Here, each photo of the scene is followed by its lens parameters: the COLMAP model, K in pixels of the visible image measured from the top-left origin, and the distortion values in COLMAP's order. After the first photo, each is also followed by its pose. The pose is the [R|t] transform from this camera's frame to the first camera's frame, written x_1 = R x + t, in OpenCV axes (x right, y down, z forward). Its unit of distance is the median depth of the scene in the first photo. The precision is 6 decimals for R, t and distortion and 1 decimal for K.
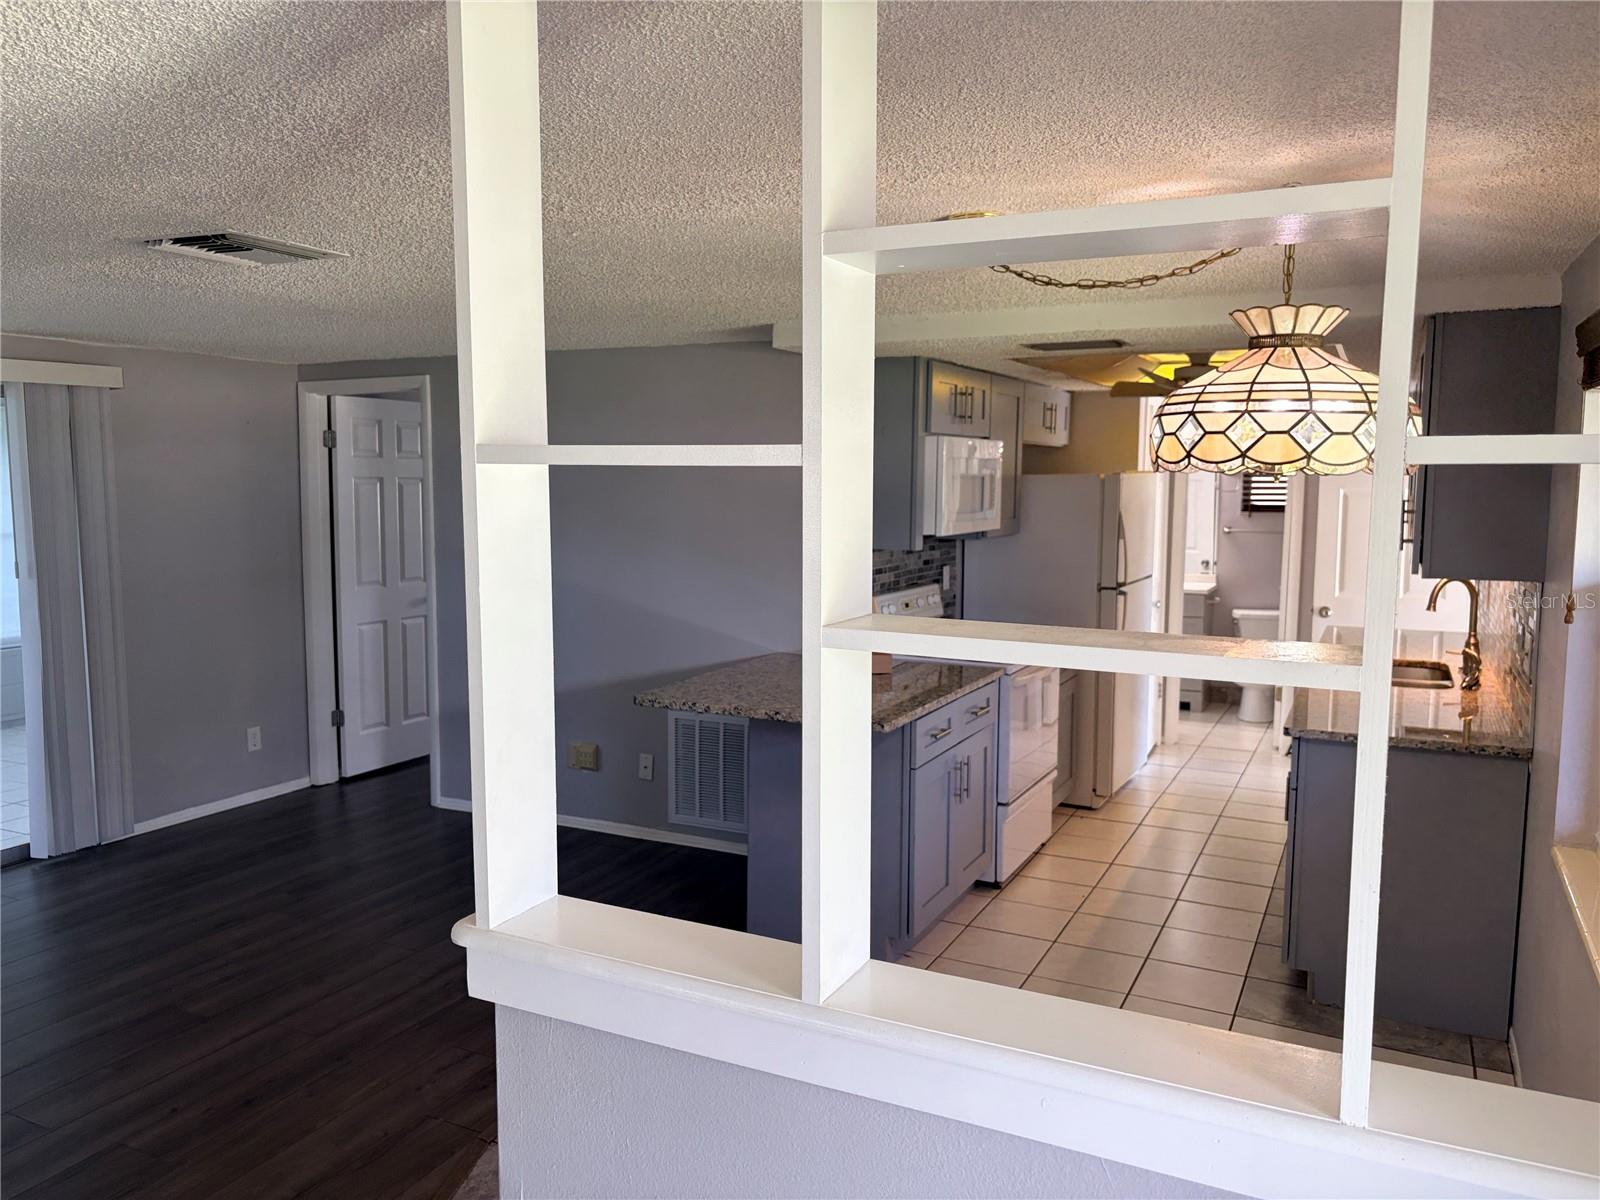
lens RADIAL K [[1203.6, 0, 784.0], [0, 1203.6, 600.3], [0, 0, 1]] dist [0.044617, -0.048540]
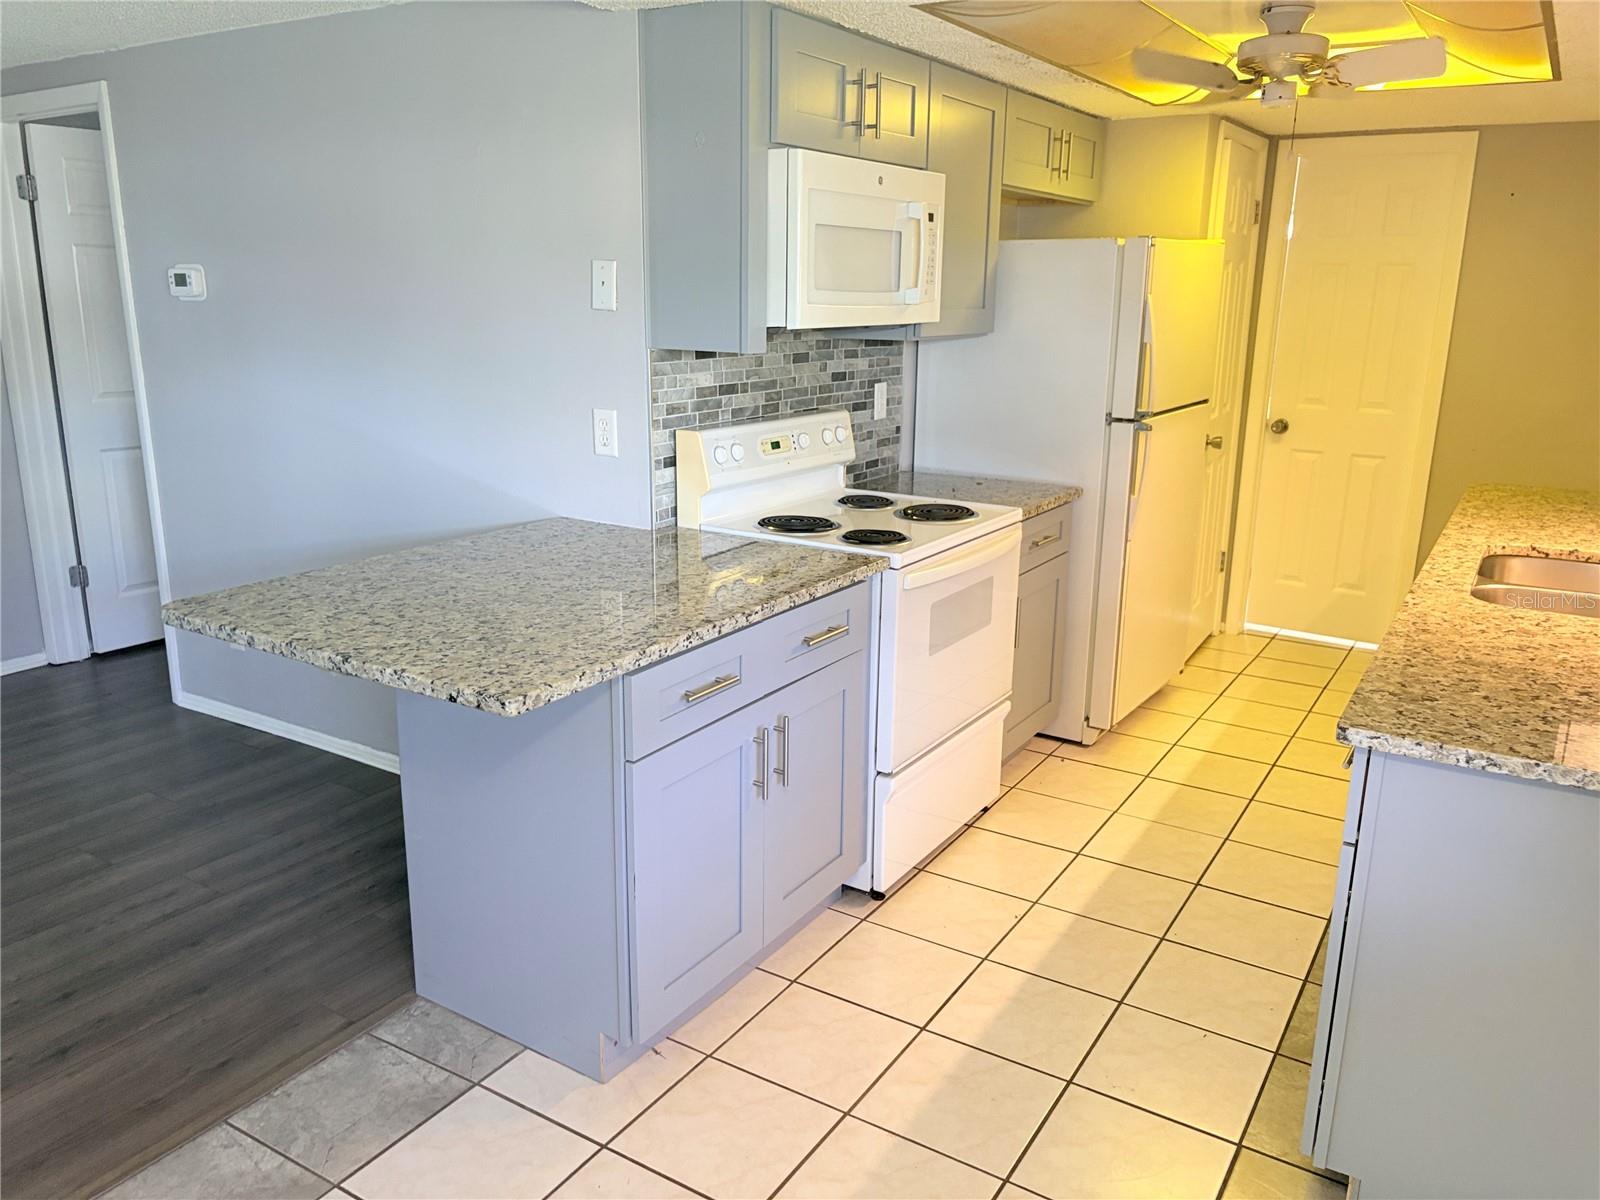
lens RADIAL K [[1203.6, 0, 794.7], [0, 1203.6, 604.4], [0, 0, 1]] dist [0.044617, -0.048540]
pose [[0.995523, 0.030445, -0.089485, 0.199630], [-0.016439, 0.988047, 0.153271, -0.011723], [0.093082, -0.151114, 0.984124, 0.425230]]
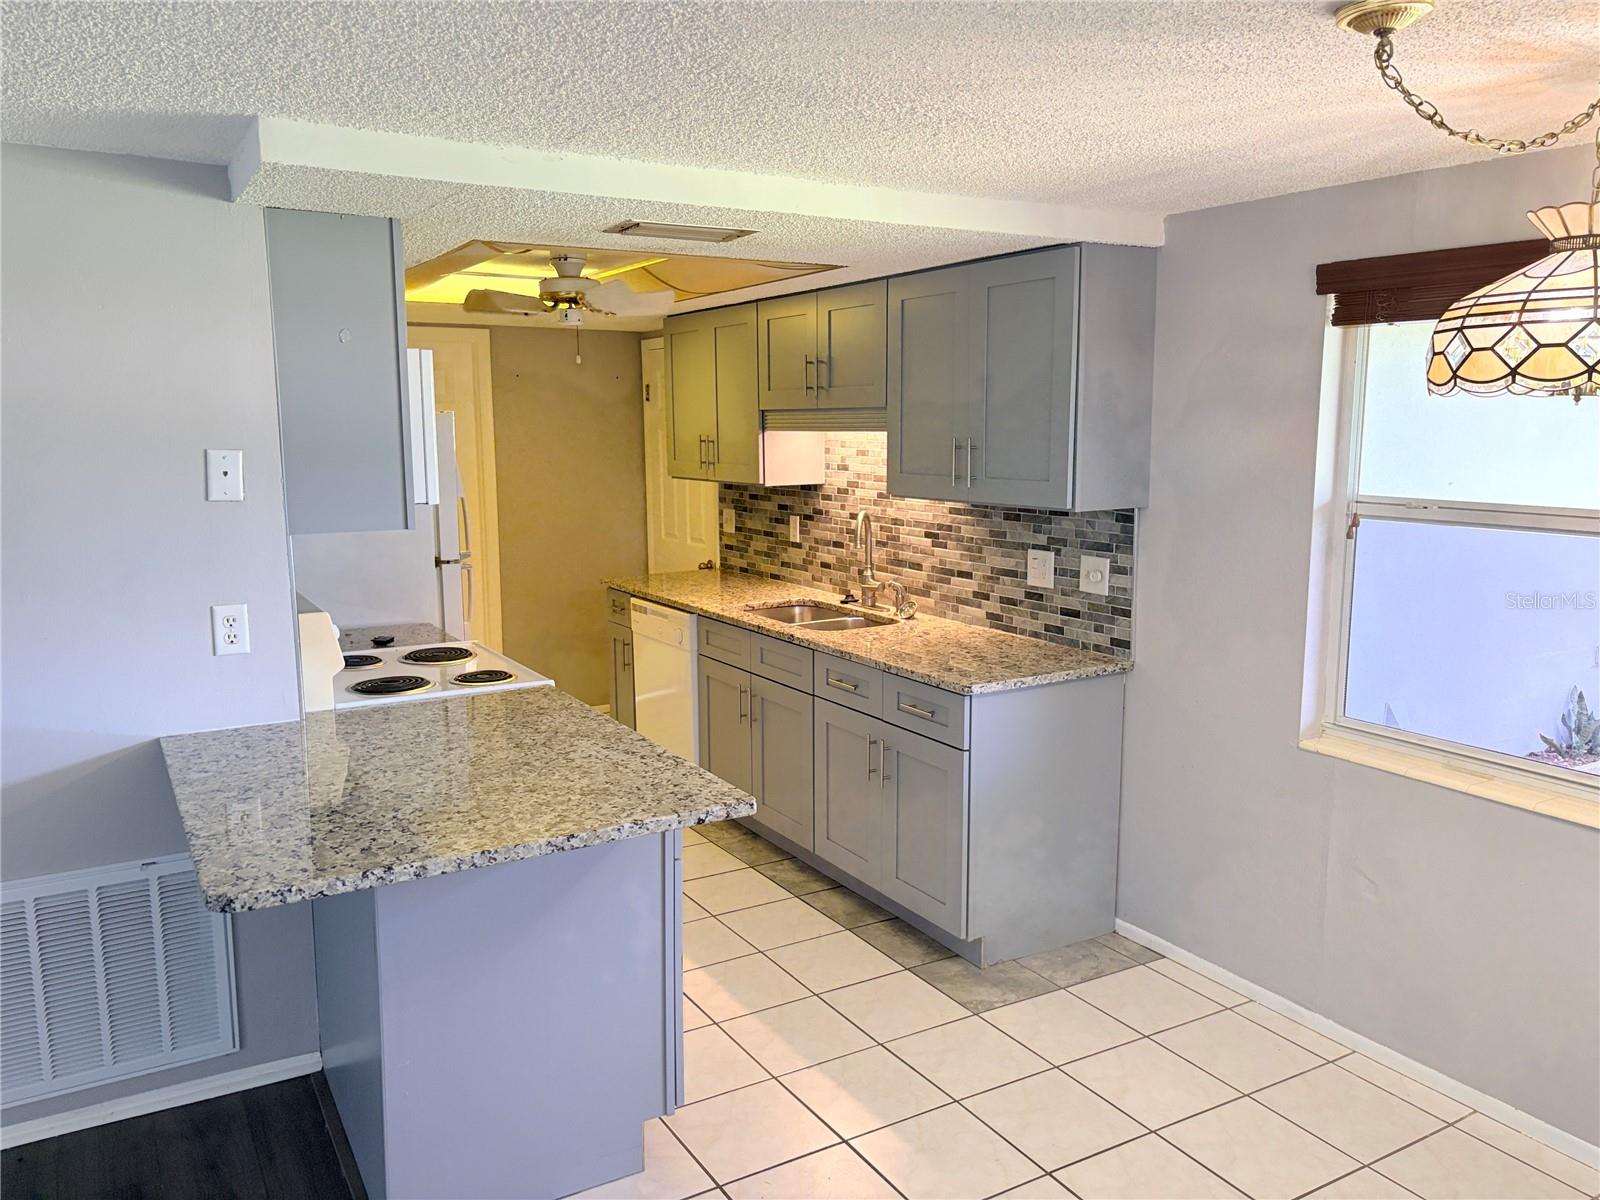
lens RADIAL K [[1203.6, 0, 792.6], [0, 1203.6, 598.5], [0, 0, 1]] dist [0.044617, -0.048540]
pose [[0.533526, -0.128778, 0.835922, -0.341030], [0.094903, 0.991214, 0.092130, -0.047920], [-0.840443, 0.030178, 0.541060, 0.514585]]
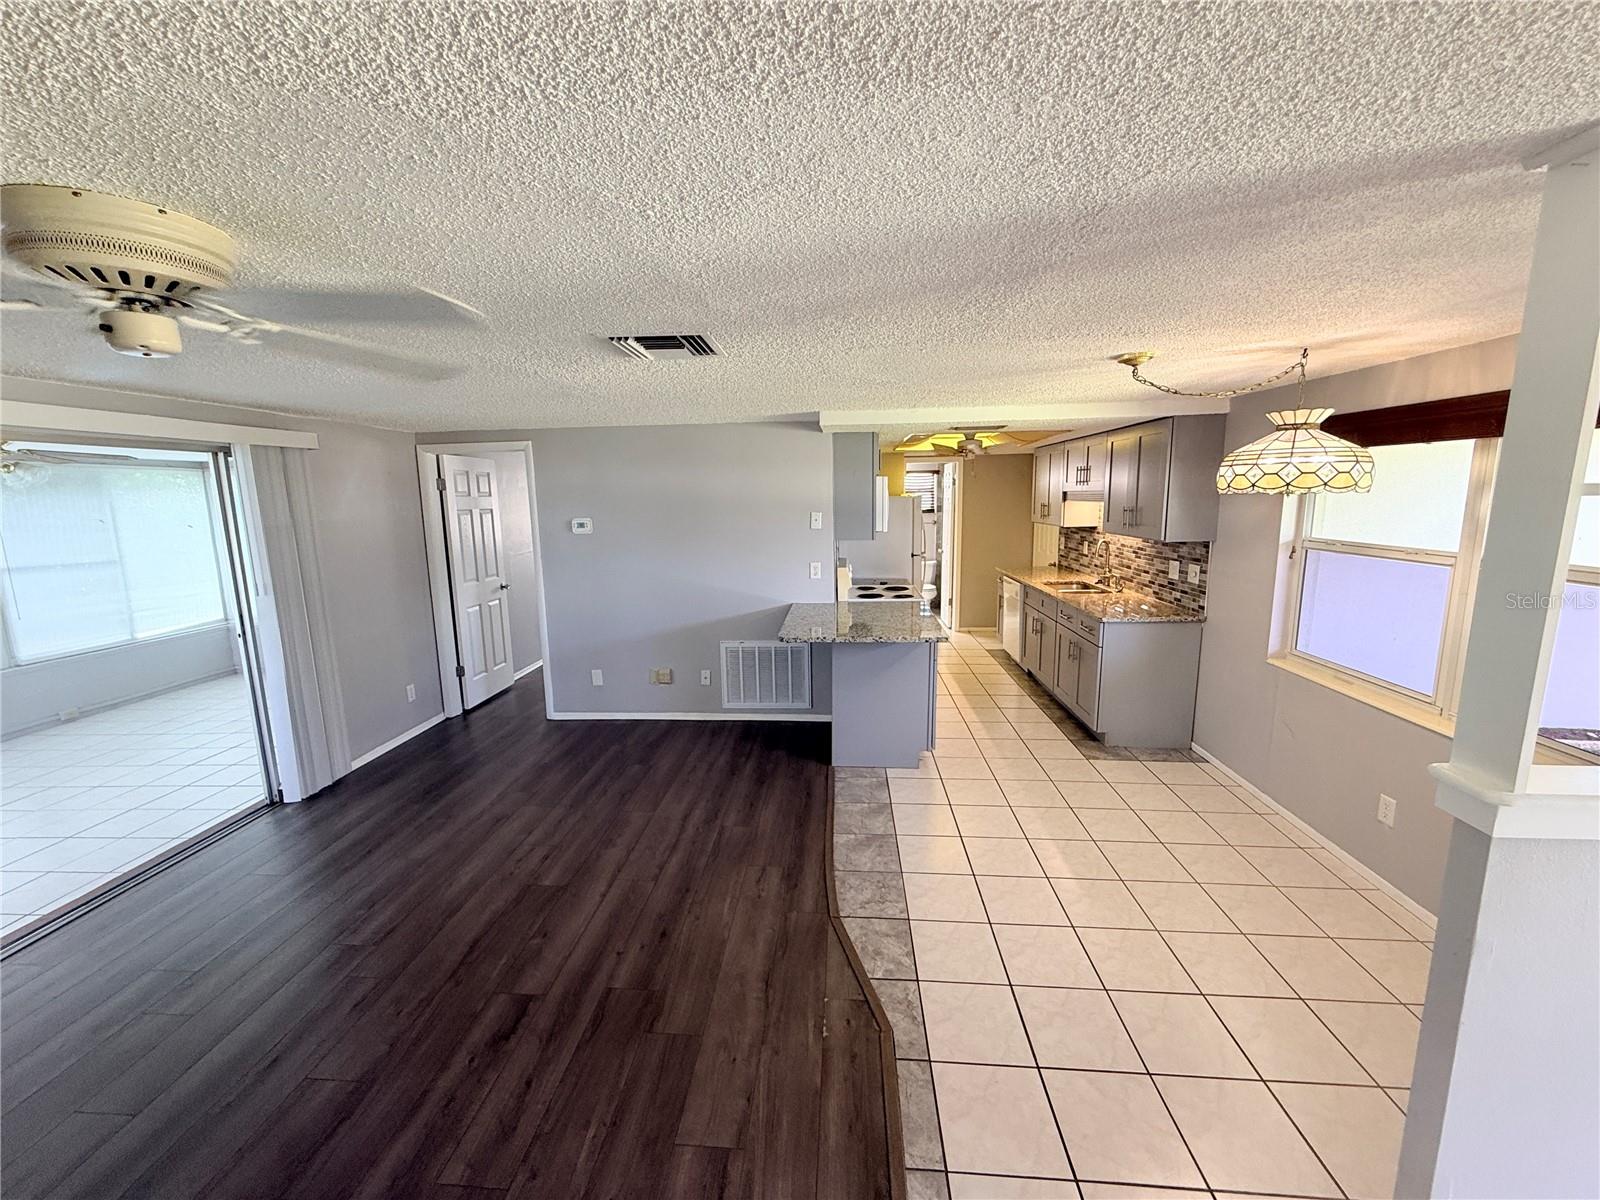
lens RADIAL K [[635.0, 0, 795.2], [0, 635.0, 601.6], [0, 0, 1]] dist [-0.002593, 0.000468]
pose [[0.922225, -0.085391, 0.377108, -0.390540], [0.063001, 0.995461, 0.071337, -0.027066], [-0.381487, -0.042031, 0.923418, 0.168862]]
